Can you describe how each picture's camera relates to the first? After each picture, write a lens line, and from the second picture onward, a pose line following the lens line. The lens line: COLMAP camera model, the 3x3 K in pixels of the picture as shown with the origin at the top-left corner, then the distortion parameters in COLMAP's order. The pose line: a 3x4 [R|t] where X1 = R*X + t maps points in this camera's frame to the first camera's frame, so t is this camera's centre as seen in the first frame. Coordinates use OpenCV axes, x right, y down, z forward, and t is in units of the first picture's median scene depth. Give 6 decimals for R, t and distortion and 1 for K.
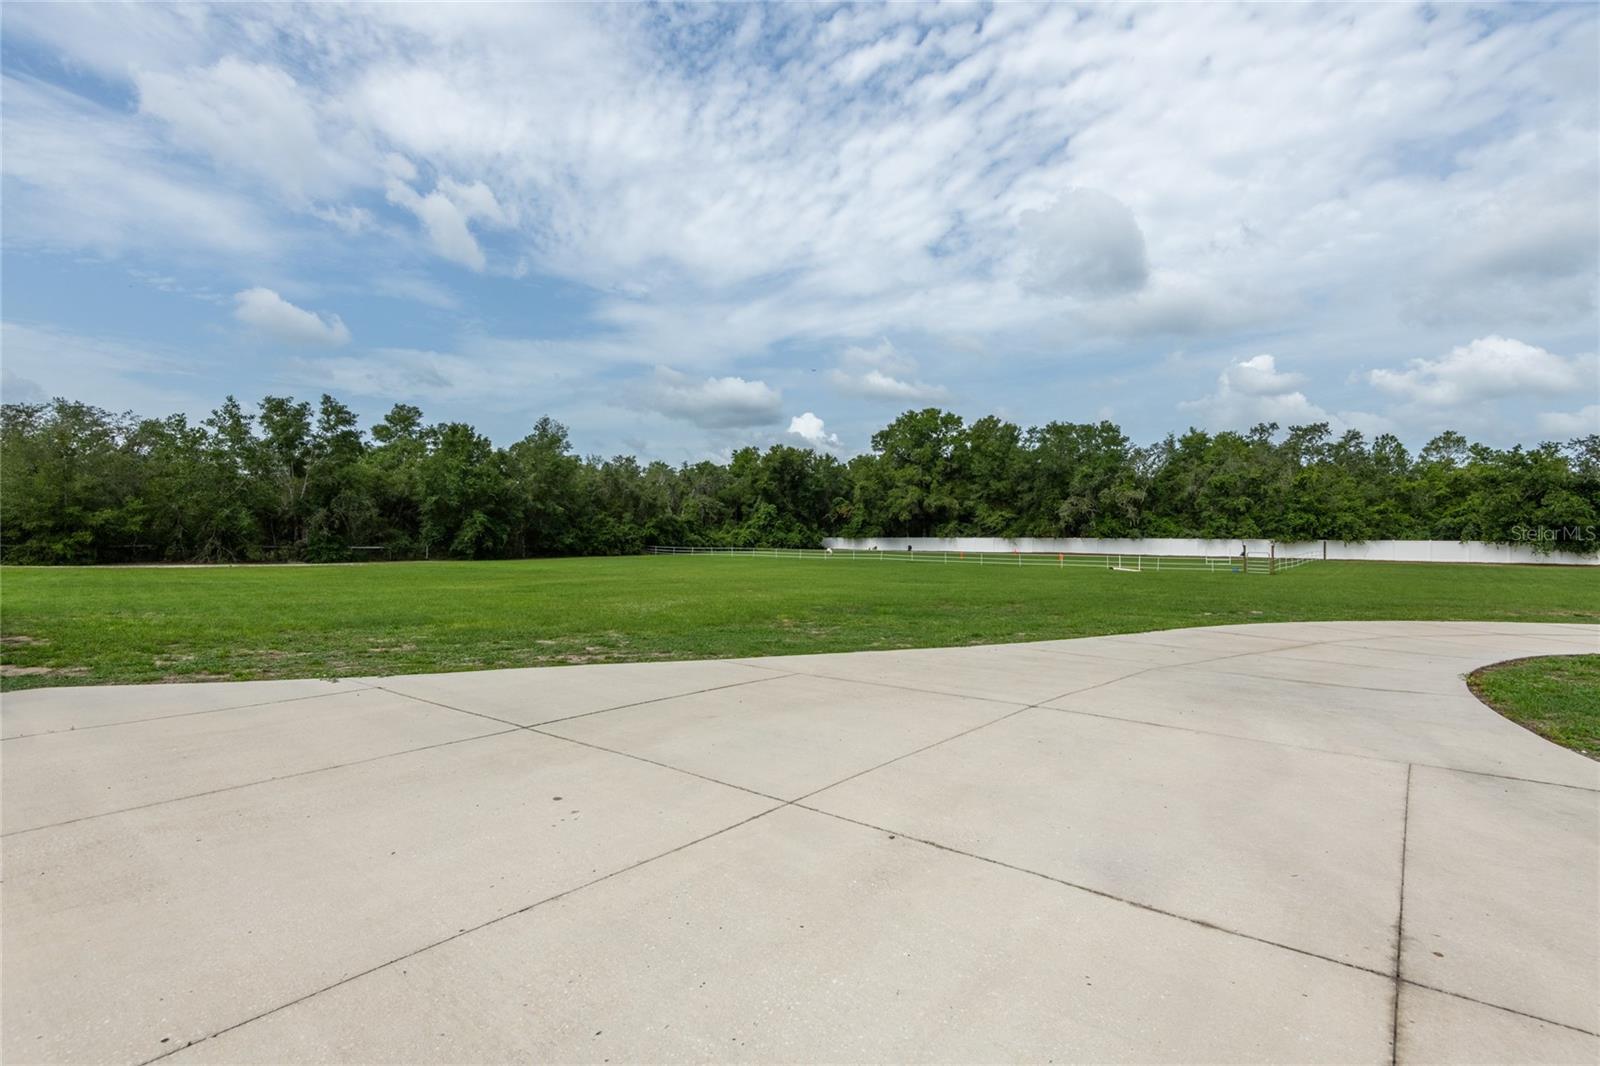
lens RADIAL K [[720.2, 0, 802.5], [0, 720.2, 498.1], [0, 0, 1]] dist [-0.029530, -0.000518]
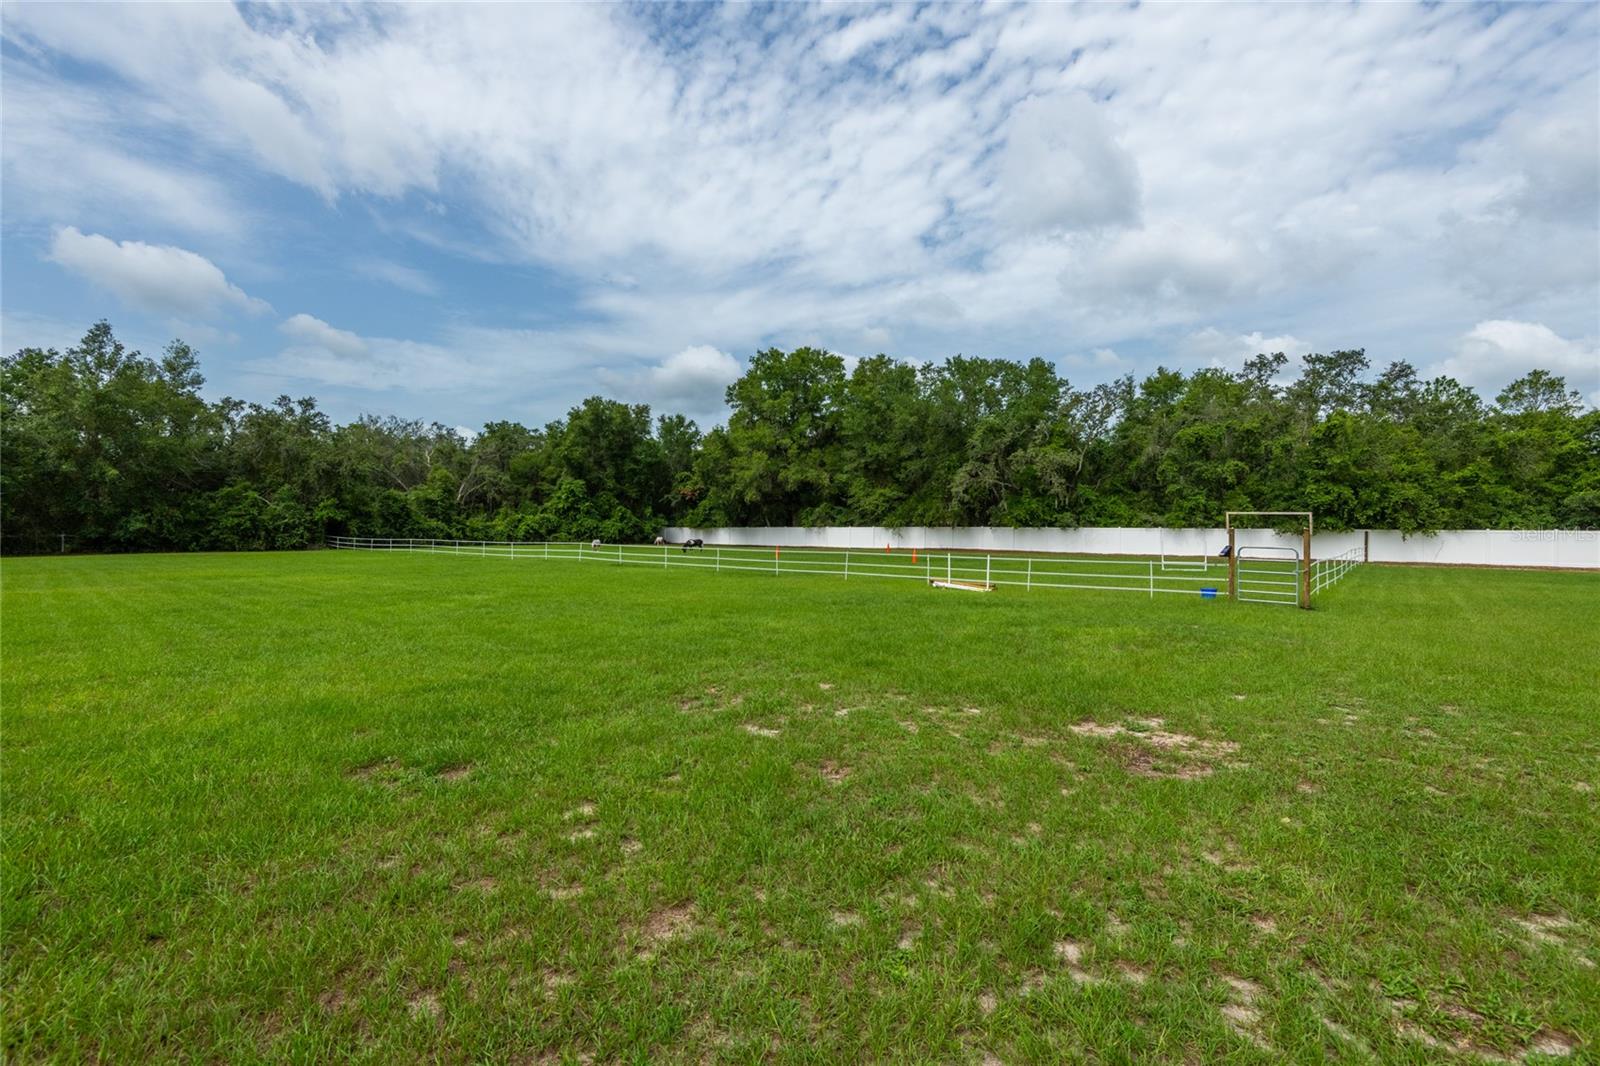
lens RADIAL K [[720.2, 0, 818.0], [0, 720.2, 525.7], [0, 0, 1]] dist [-0.029530, -0.000518]
pose [[0.999587, 0.004467, 0.028393, 0.171220], [-0.005688, 0.999055, 0.043080, 0.021641], [-0.028173, -0.043224, 0.998668, 0.274957]]
